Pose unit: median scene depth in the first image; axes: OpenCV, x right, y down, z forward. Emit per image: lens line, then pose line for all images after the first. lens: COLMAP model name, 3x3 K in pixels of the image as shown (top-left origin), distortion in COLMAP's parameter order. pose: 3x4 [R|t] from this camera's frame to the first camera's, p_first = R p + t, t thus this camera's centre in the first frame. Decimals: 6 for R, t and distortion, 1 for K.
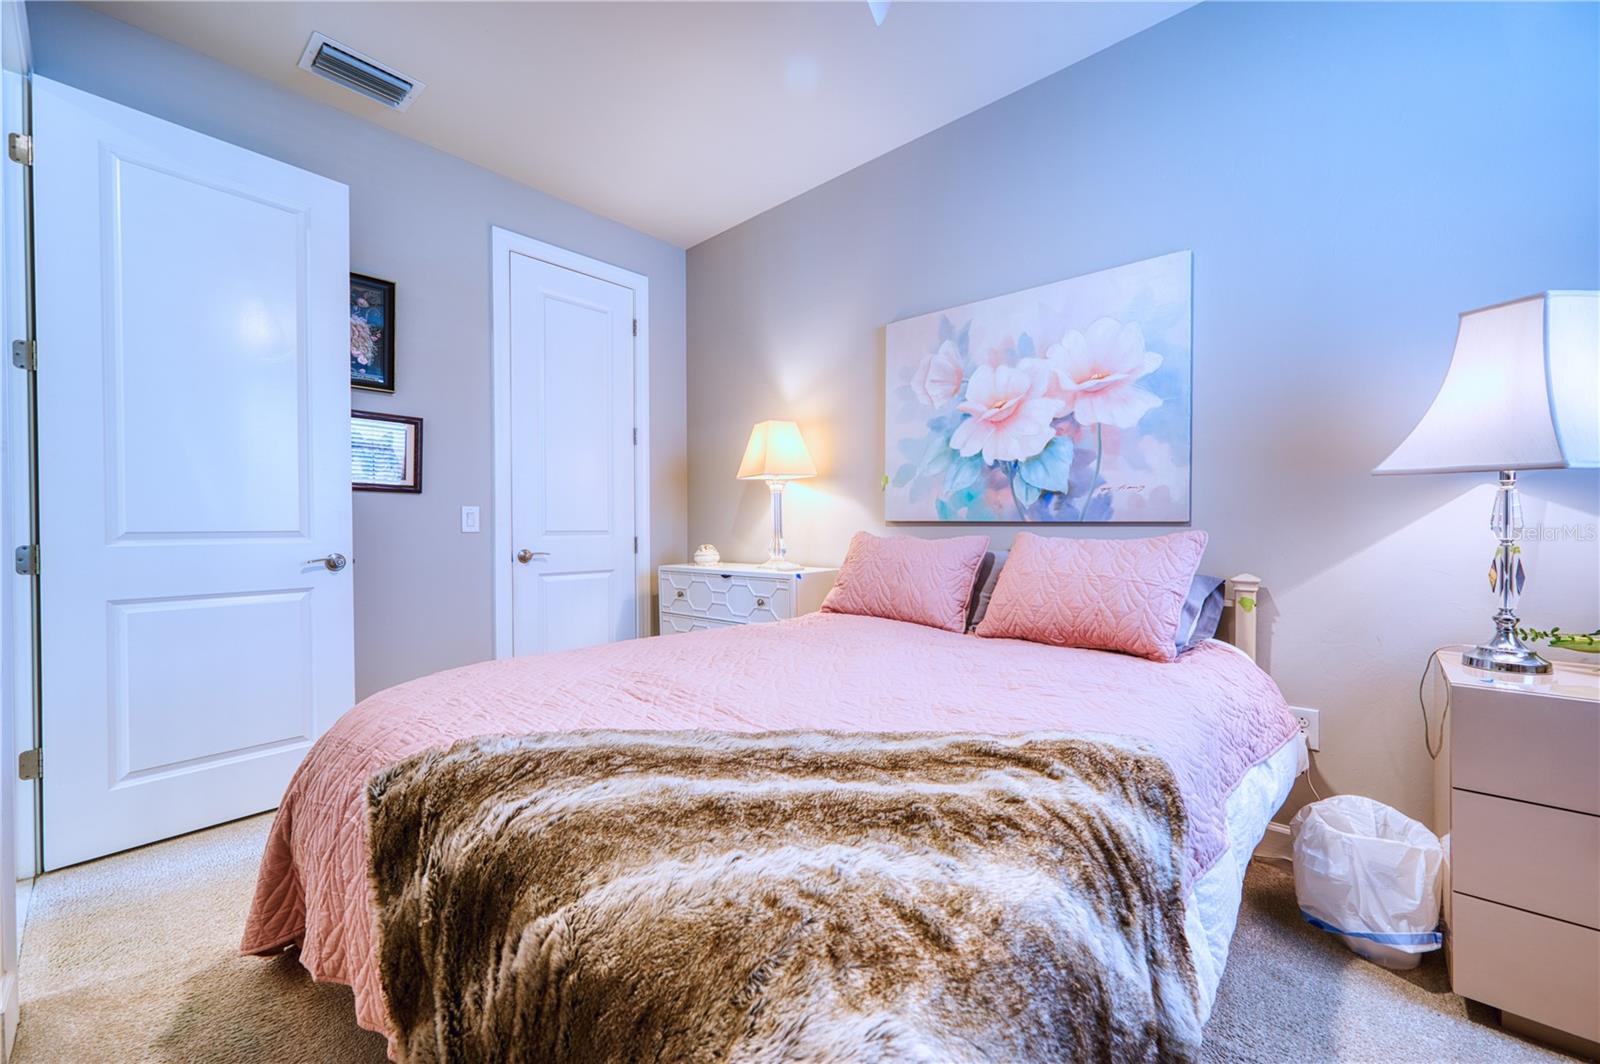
lens RADIAL K [[626.9, 0, 800.0], [0, 626.9, 532.0], [0, 0, 1]] dist [-0.002084, 0.000431]
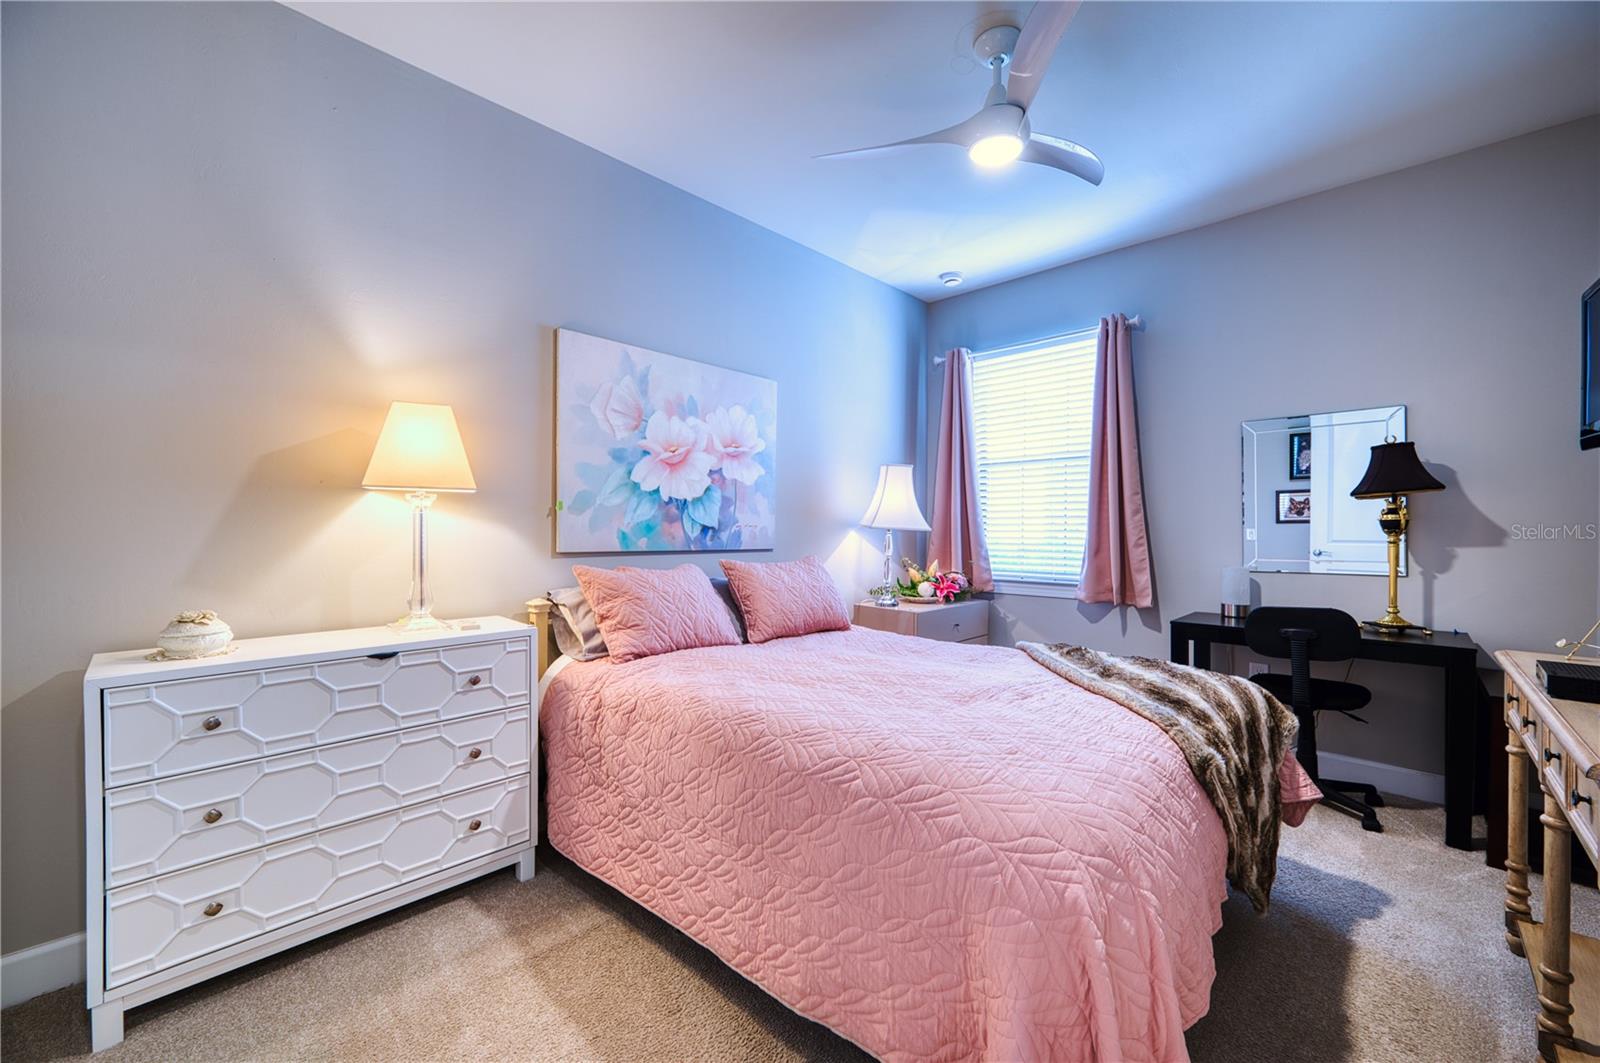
lens RADIAL K [[626.9, 0, 800.0], [0, 626.9, 531.5], [0, 0, 1]] dist [-0.002084, 0.000431]
pose [[0.032599, -0.002817, 0.999465, -0.832122], [0.006053, 0.999978, 0.002621, -0.054021], [-0.999450, 0.005964, 0.032616, 0.731756]]
